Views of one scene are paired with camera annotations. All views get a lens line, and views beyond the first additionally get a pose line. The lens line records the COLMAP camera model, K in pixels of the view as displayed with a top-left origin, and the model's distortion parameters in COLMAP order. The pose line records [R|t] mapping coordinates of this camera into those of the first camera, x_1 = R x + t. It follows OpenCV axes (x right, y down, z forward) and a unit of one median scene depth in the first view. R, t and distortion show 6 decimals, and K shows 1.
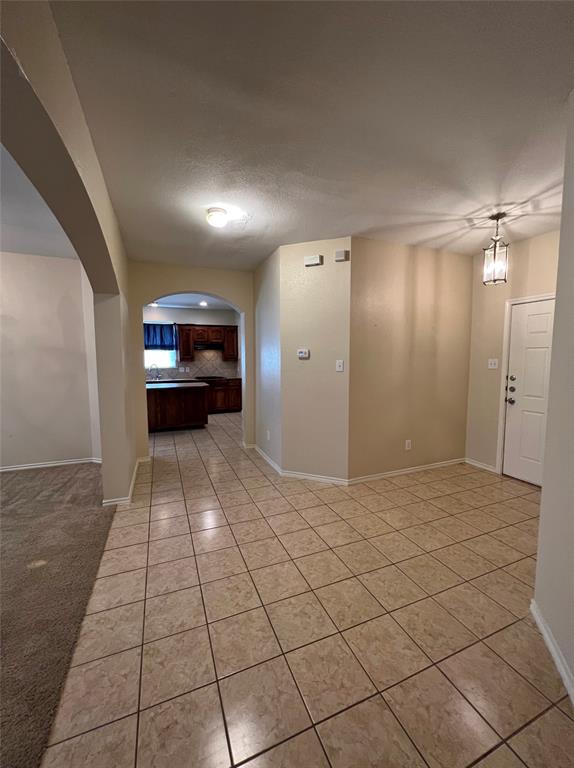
lens RADIAL K [[305.0, 0, 287.0], [0, 305.0, 384.0], [0, 0, 1]] dist [-0.001982, -0.000181]
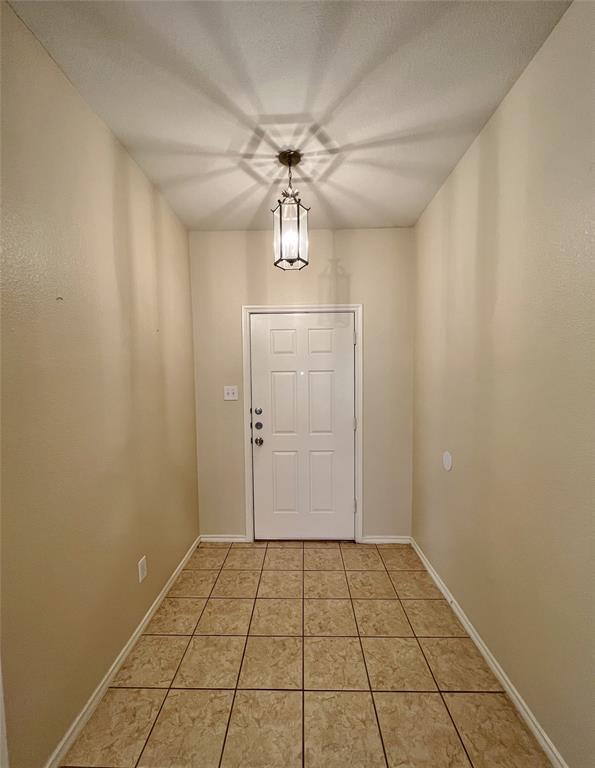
lens RADIAL K [[323.4, 0, 297.4], [0, 323.4, 400.7], [0, 0, 1]] dist [-0.000680, -0.000163]
pose [[0.401256, -0.059982, 0.914000, 0.054365], [0.088440, 0.995728, 0.026520, -0.061028], [-0.911686, 0.070192, 0.404847, 0.623769]]
